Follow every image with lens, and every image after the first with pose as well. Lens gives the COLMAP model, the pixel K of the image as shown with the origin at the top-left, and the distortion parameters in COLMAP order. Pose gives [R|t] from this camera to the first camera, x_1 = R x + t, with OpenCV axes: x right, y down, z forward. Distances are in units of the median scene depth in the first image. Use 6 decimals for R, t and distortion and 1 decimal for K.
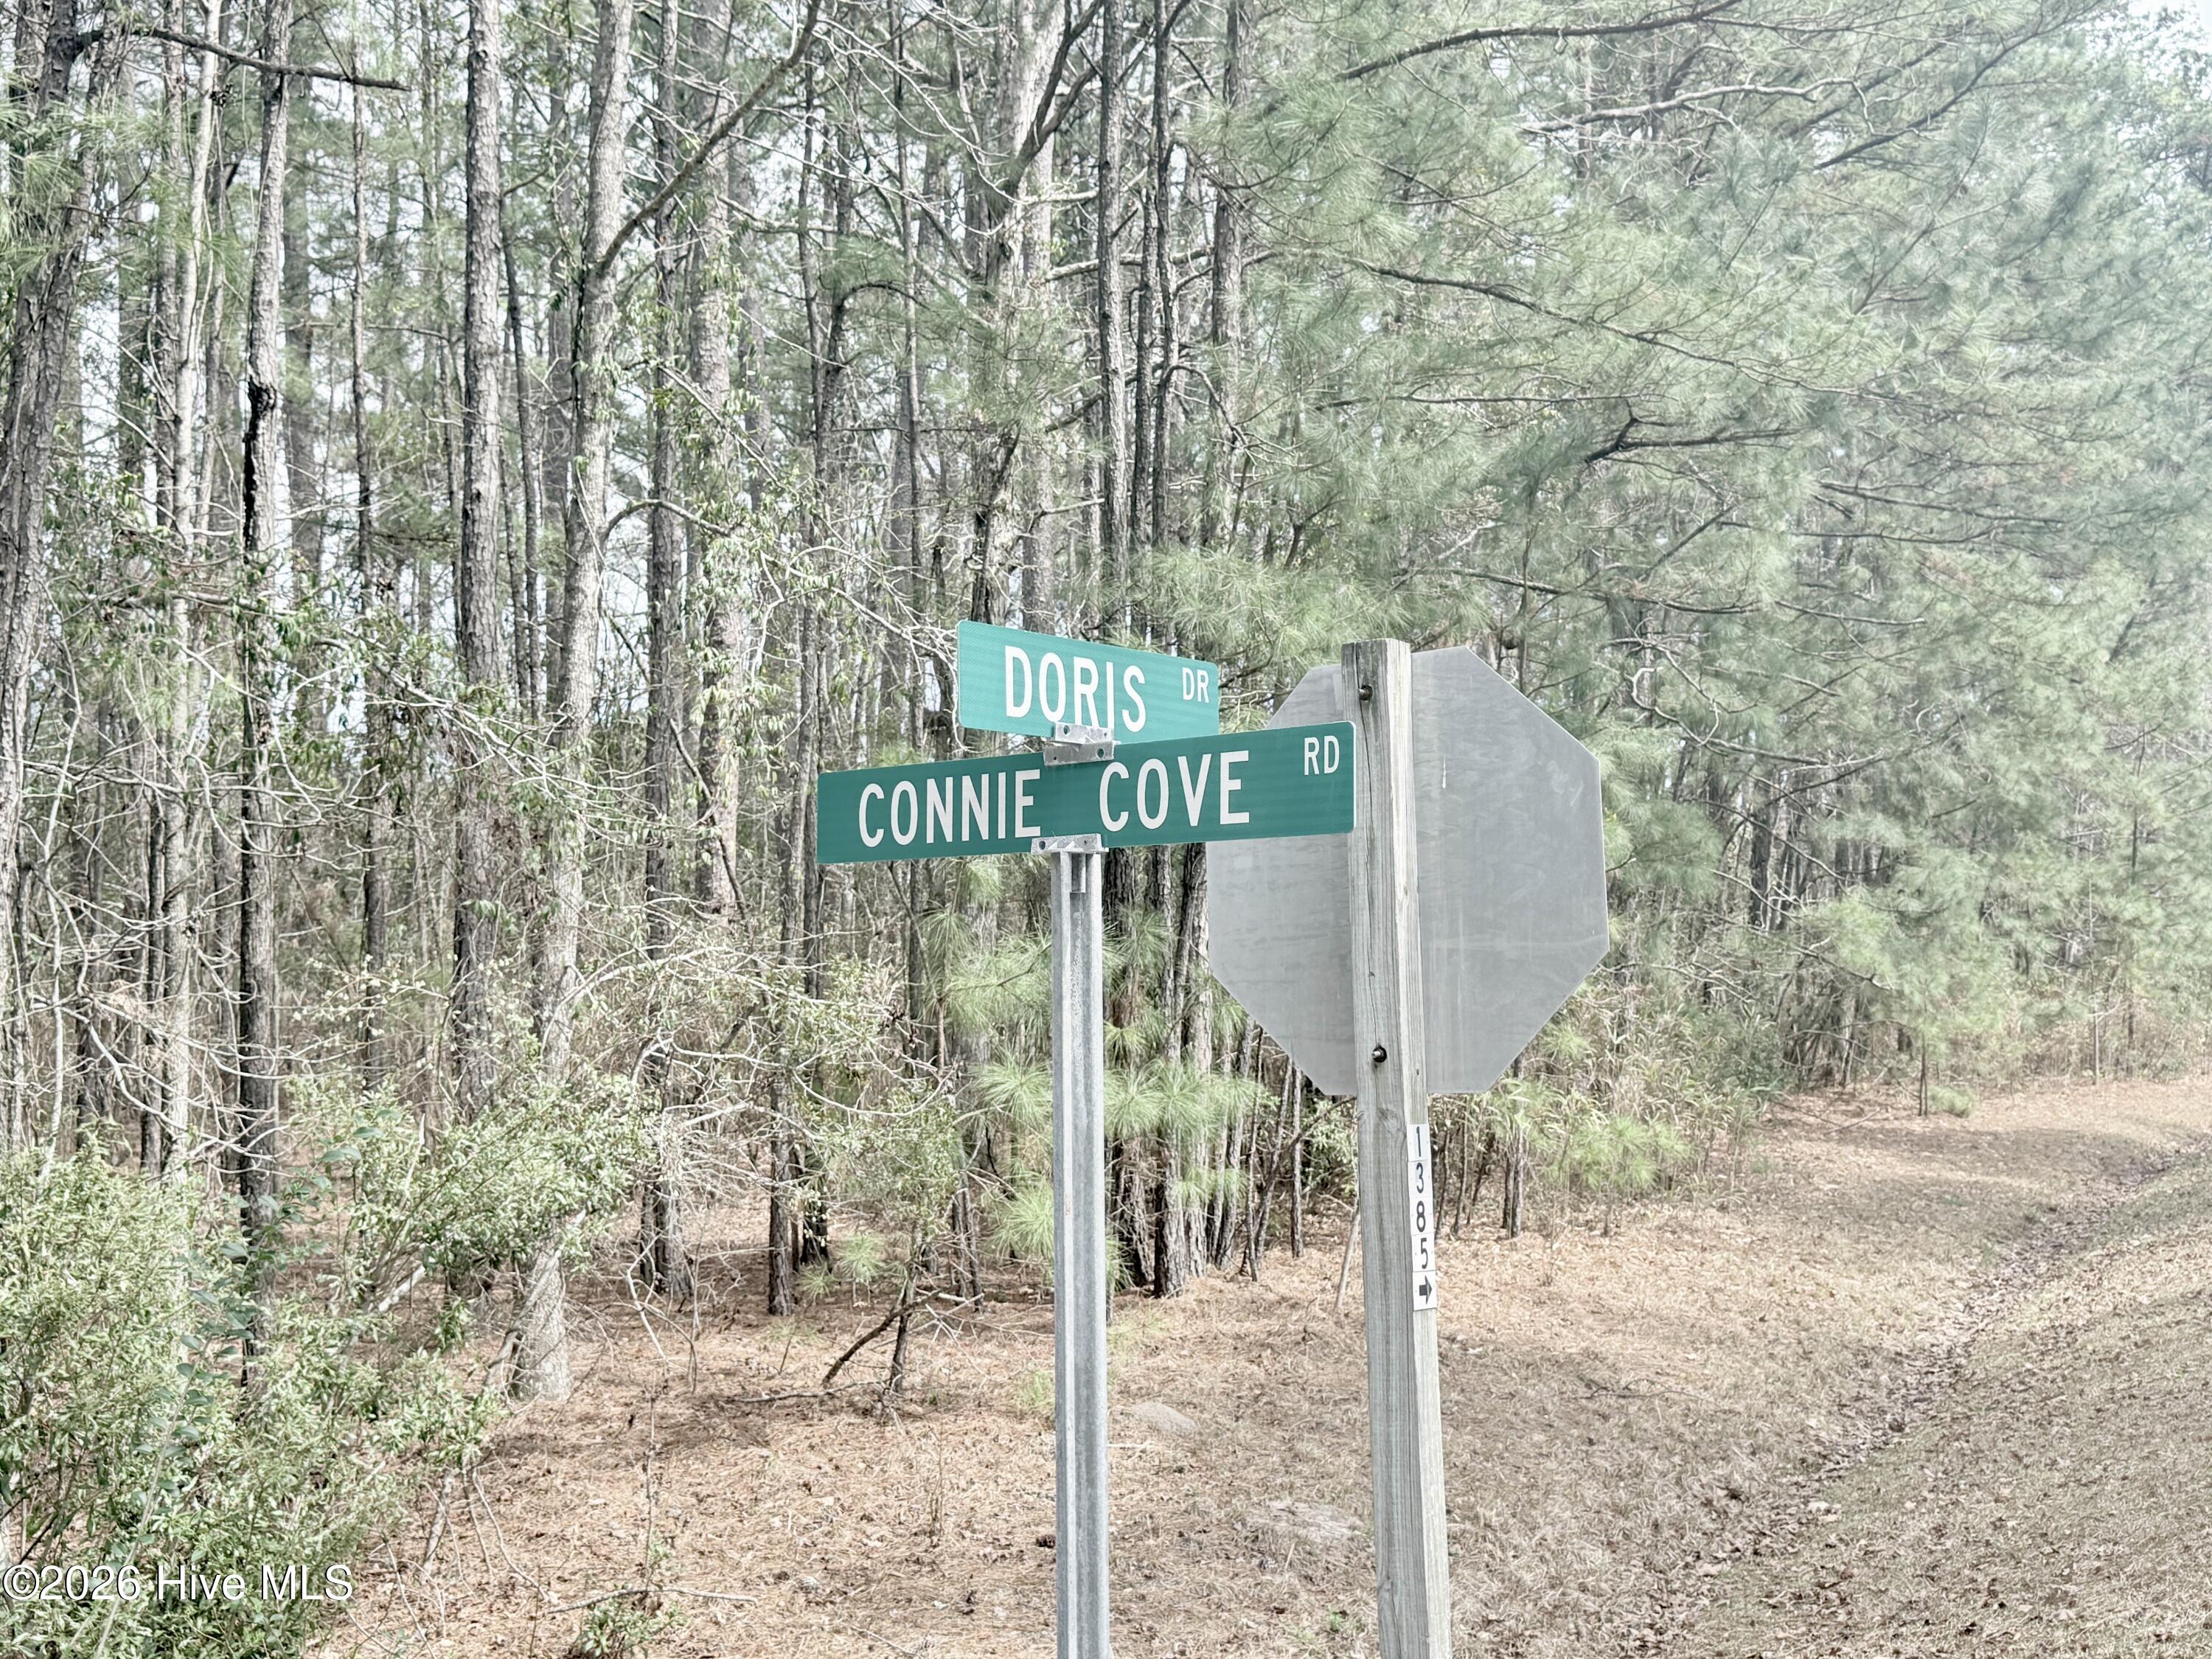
lens RADIAL K [[2295.5, 0, 1107.6], [0, 2295.5, 831.7], [0, 0, 1]] dist [-0.013862, -0.015563]
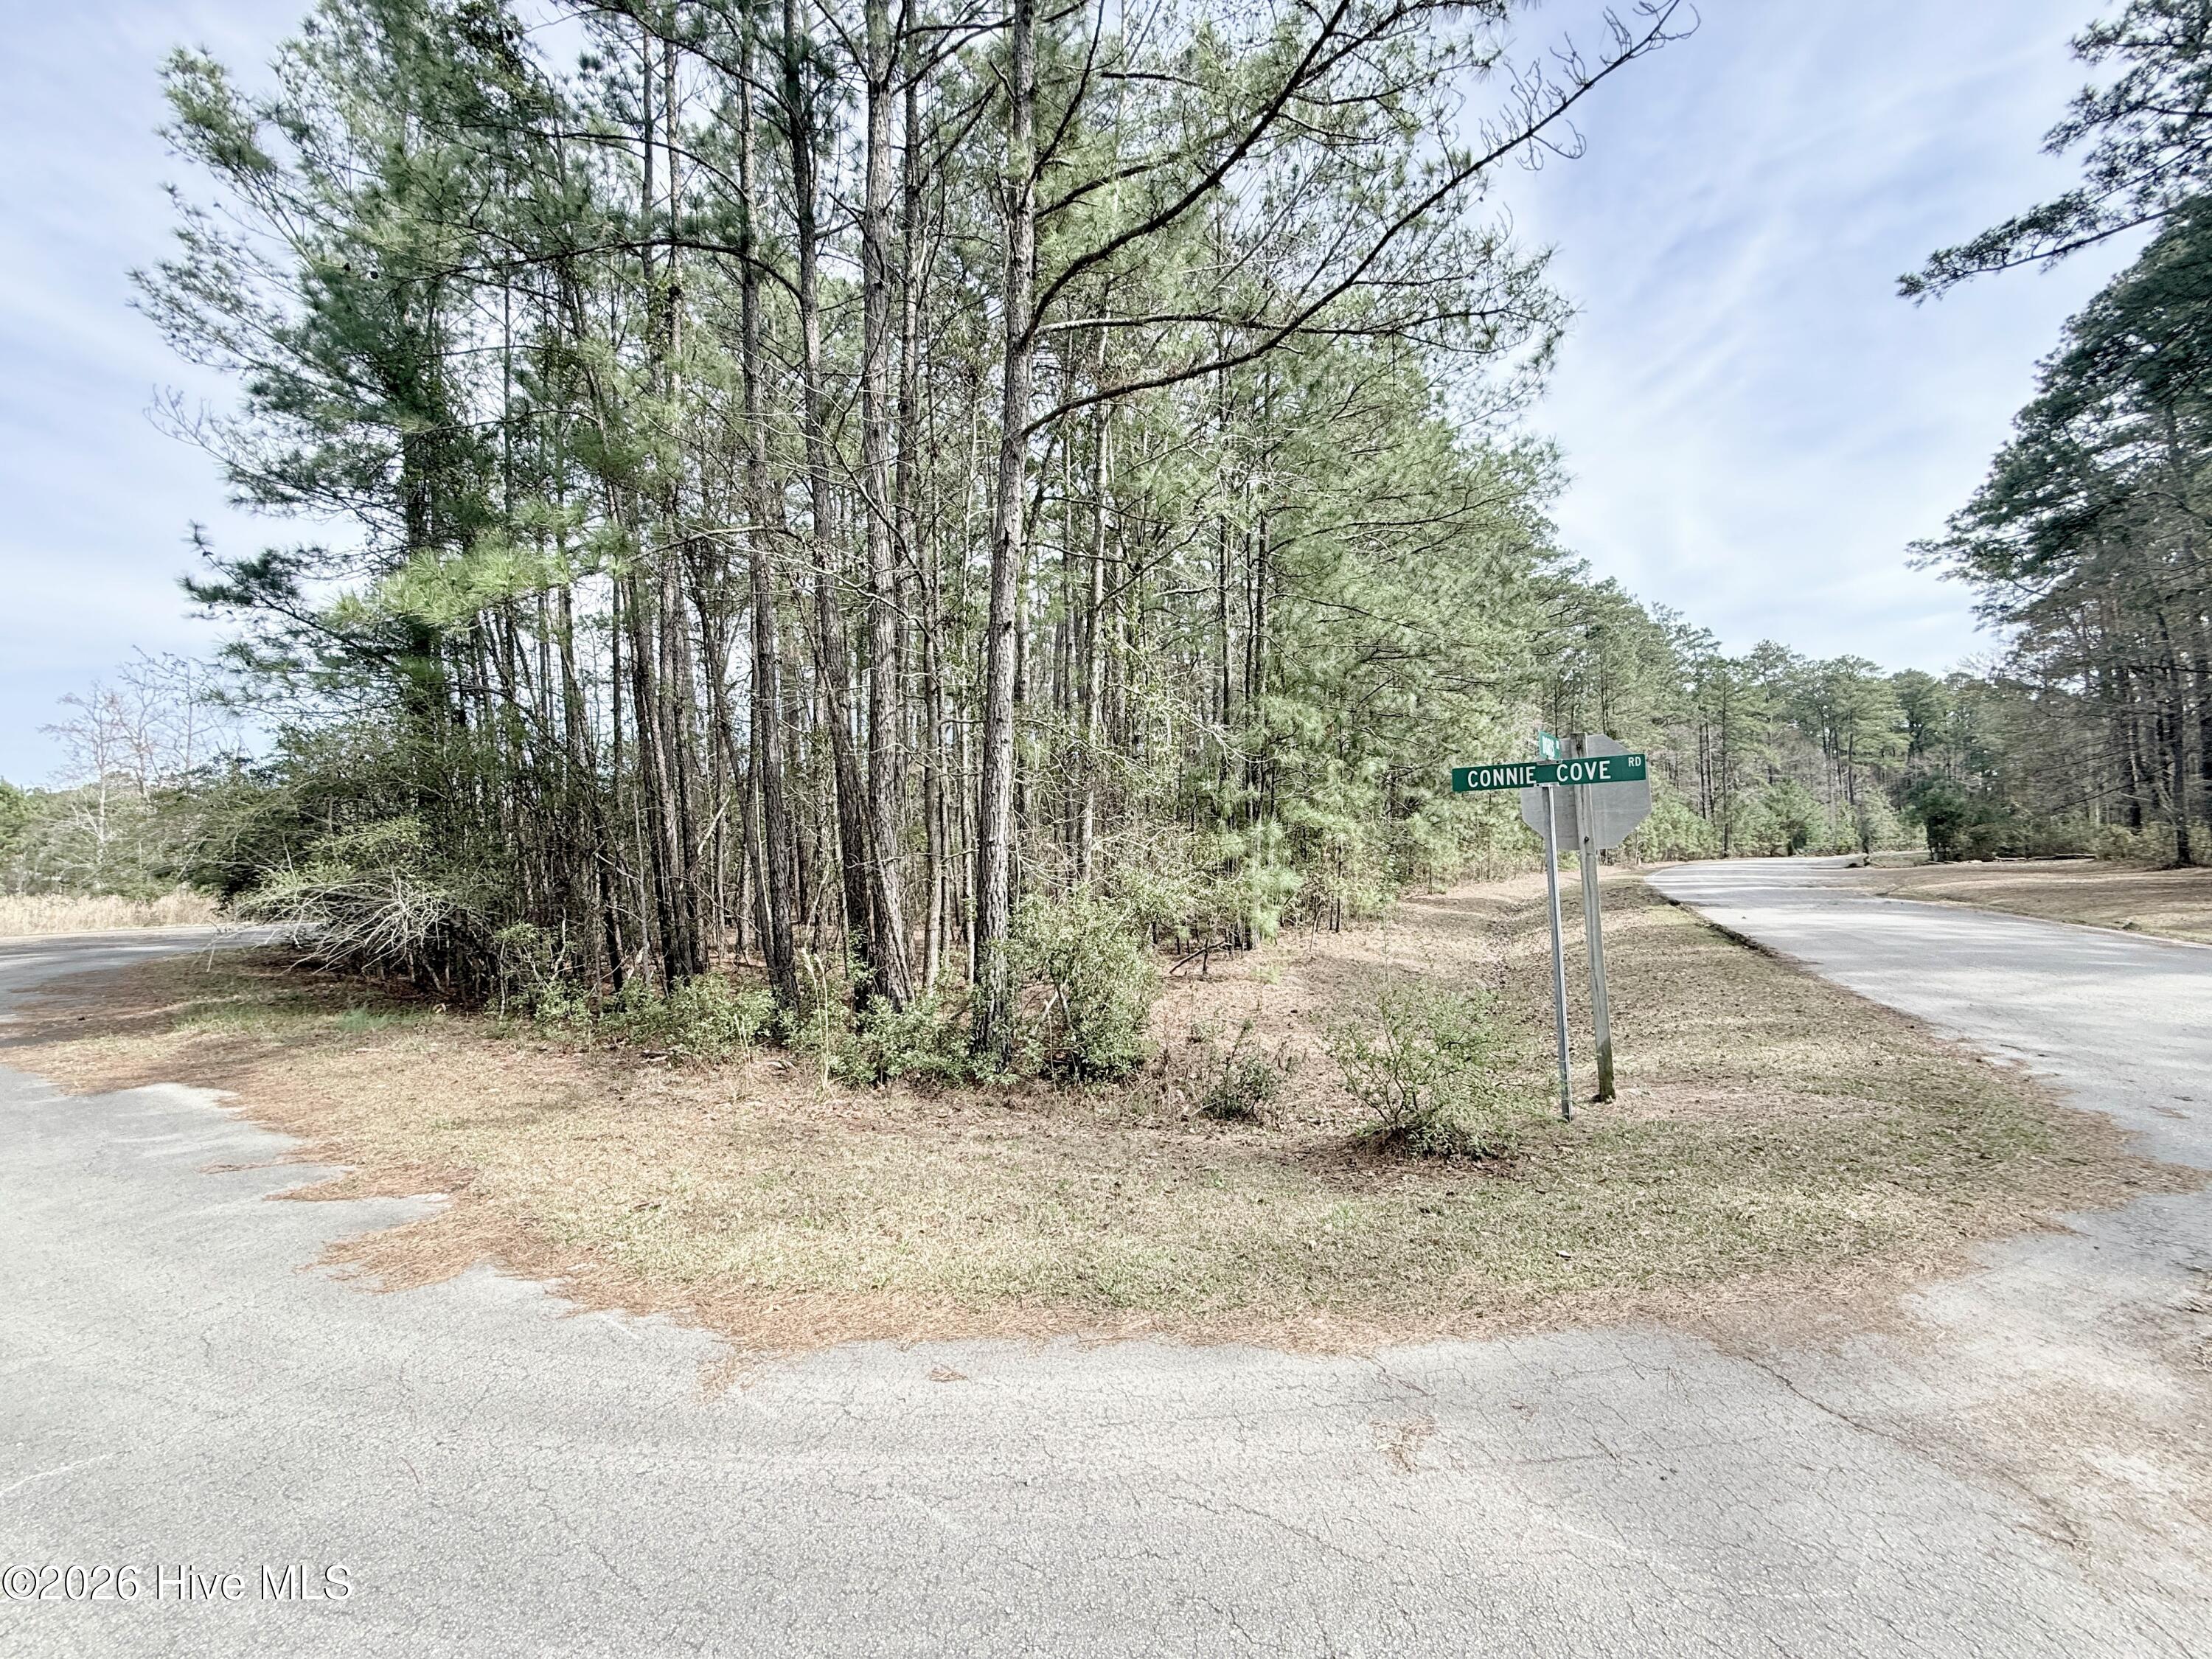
lens RADIAL K [[887.1, 0, 1100.9], [0, 887.1, 818.4], [0, 0, 1]] dist [0.000721, 0.000235]
pose [[0.998133, -0.014414, 0.059358, -0.144018], [0.013195, 0.999695, 0.020886, 0.003478], [-0.059641, -0.020064, 0.998018, -0.082230]]
